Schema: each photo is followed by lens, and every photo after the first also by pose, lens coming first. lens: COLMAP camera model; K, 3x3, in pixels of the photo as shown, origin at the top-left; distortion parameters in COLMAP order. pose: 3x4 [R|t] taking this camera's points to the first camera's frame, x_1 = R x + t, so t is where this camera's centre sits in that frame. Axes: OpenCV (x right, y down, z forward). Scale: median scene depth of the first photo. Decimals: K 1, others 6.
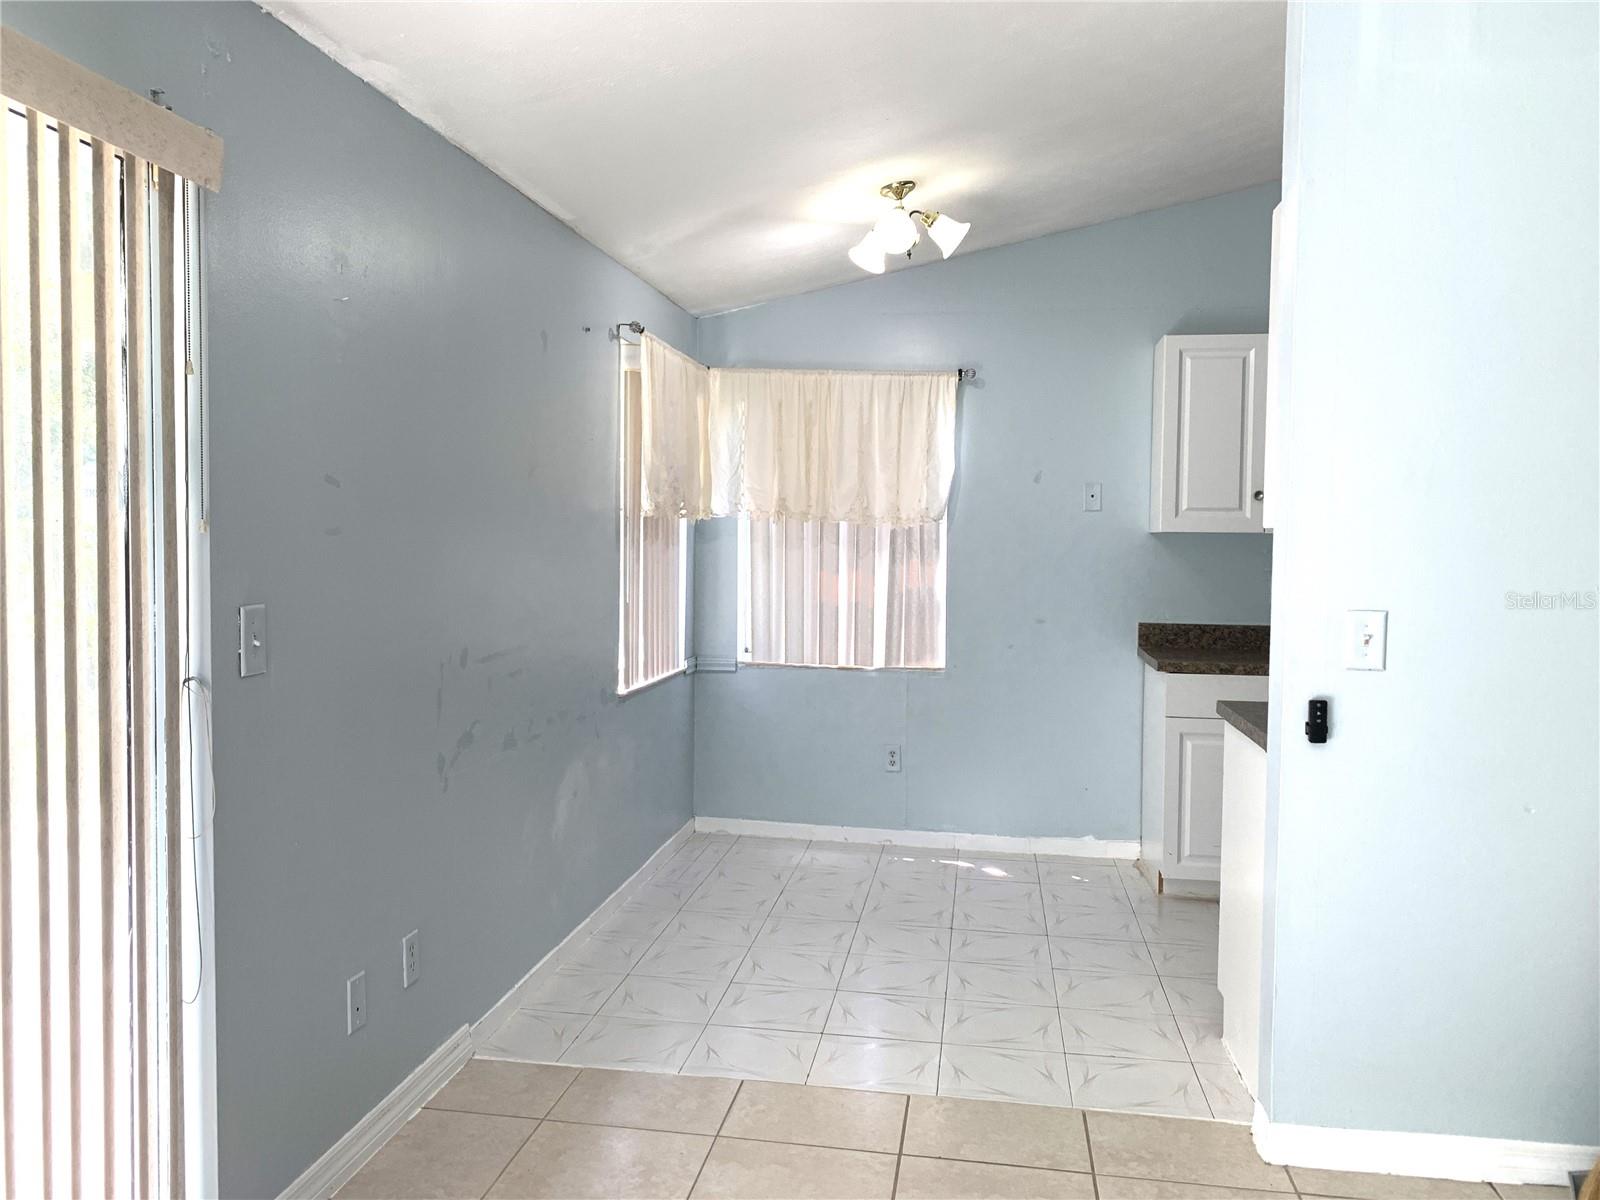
lens RADIAL K [[1226.3, 0, 774.8], [0, 1226.3, 594.8], [0, 0, 1]] dist [0.102910, -0.224418]
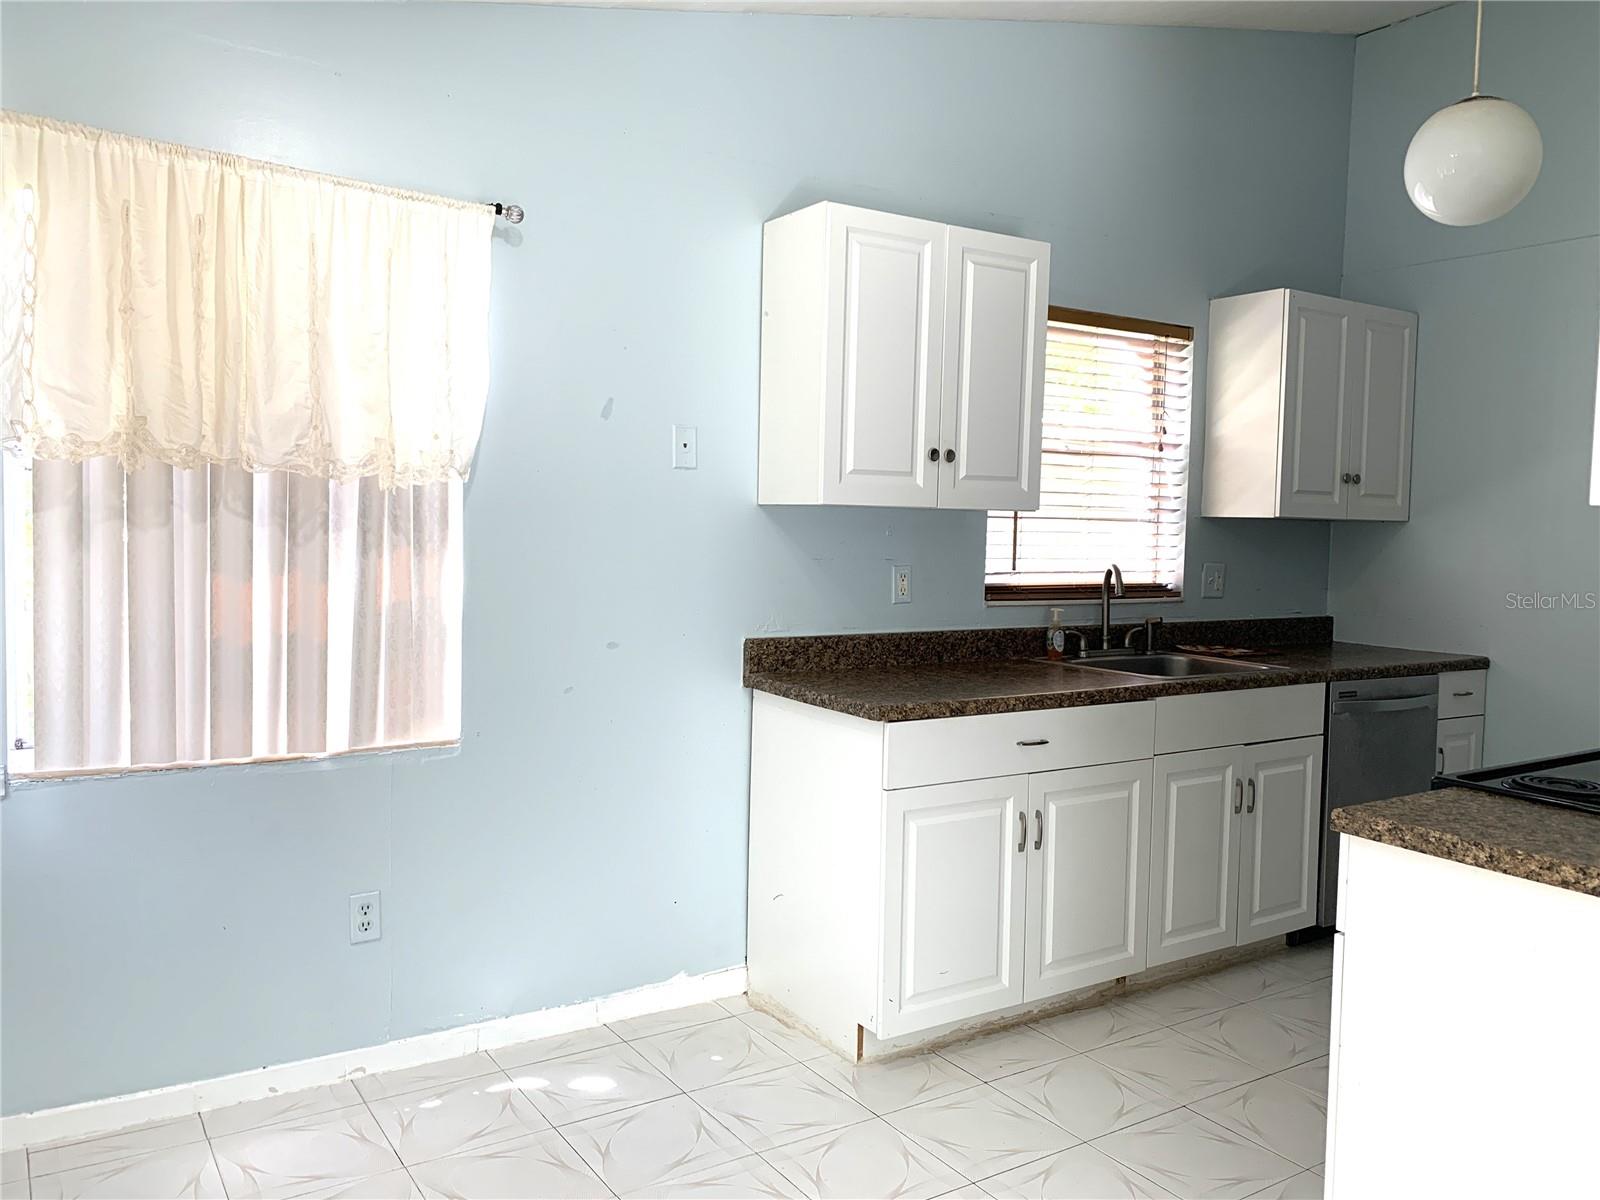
lens RADIAL K [[1231.0, 0, 804.5], [0, 1231.0, 581.0], [0, 0, 1]] dist [0.048610, -0.059341]
pose [[0.728733, -0.029146, 0.684177, -0.133965], [0.016928, 0.999555, 0.024550, -0.024014], [-0.684588, -0.006309, 0.728903, 0.490664]]
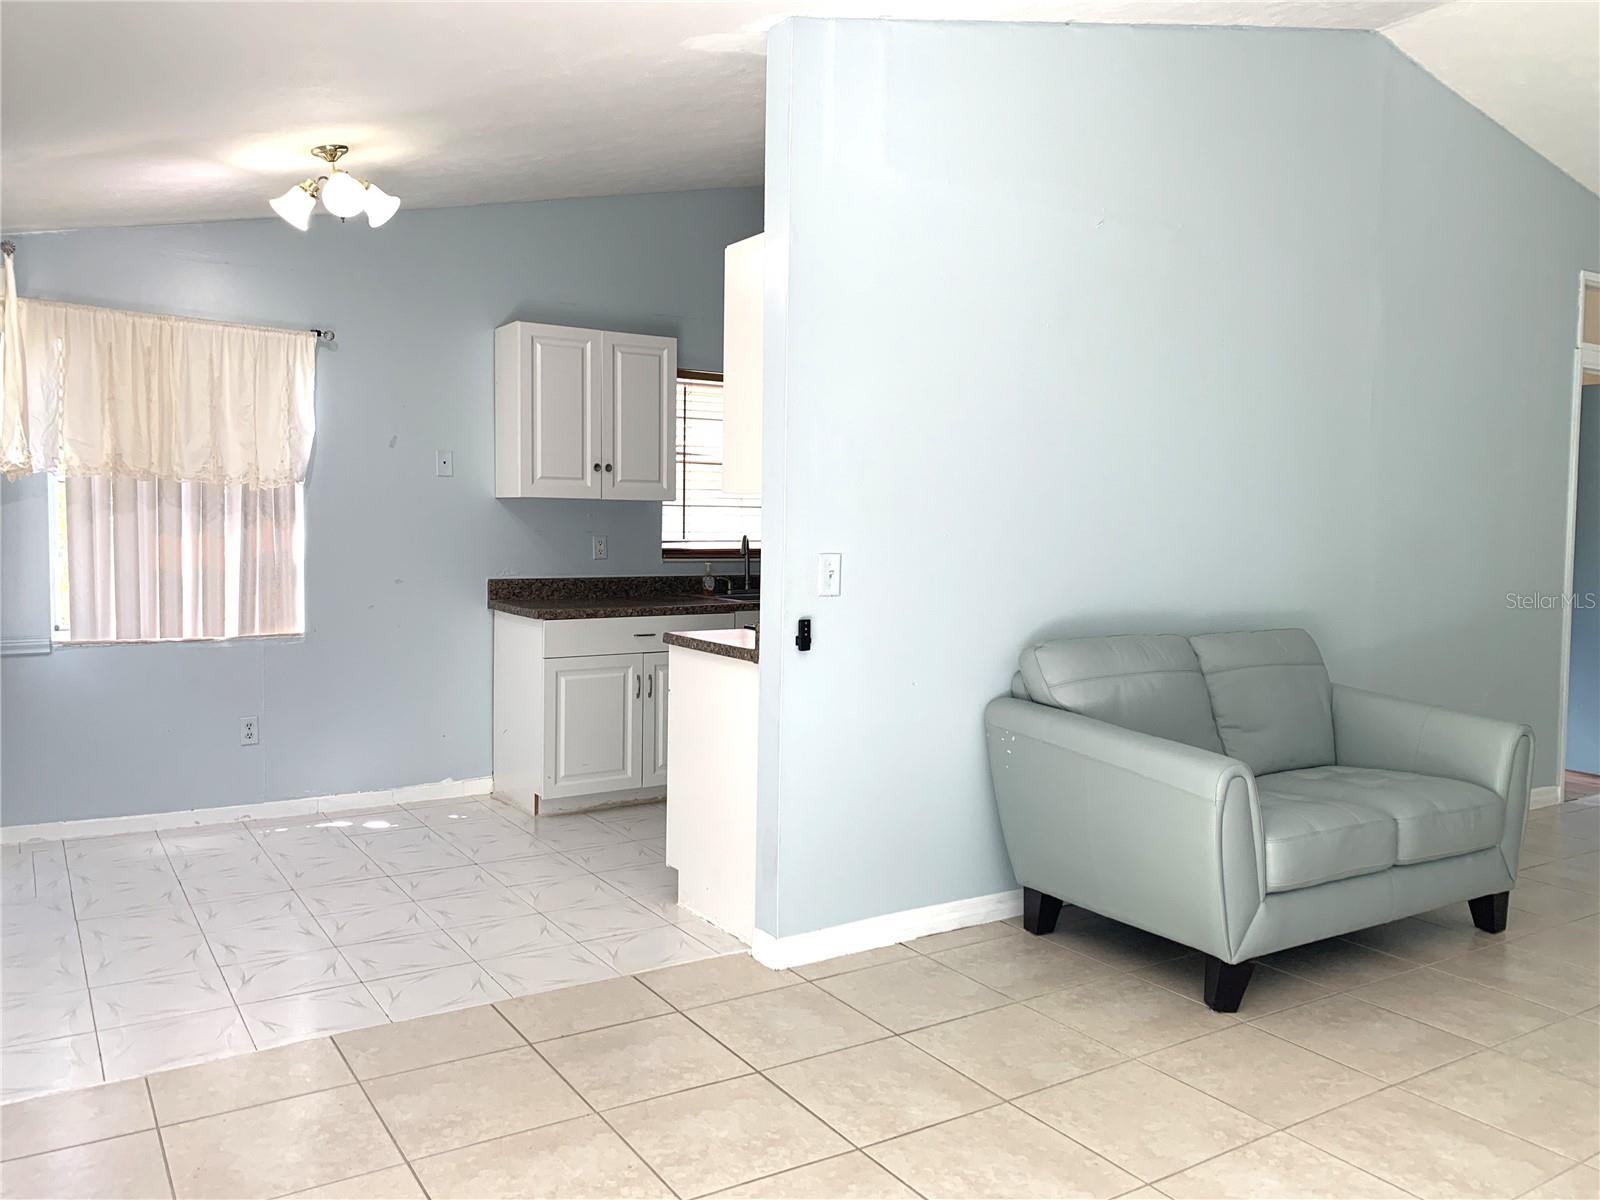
lens RADIAL K [[1233.5, 0, 788.8], [0, 1233.5, 580.3], [0, 0, 1]] dist [0.065405, -0.076312]
pose [[0.740056, -0.035481, 0.671609, -0.247167], [0.026391, 0.999370, 0.023716, 0.004434], [-0.672027, 0.000173, 0.740526, 0.001925]]
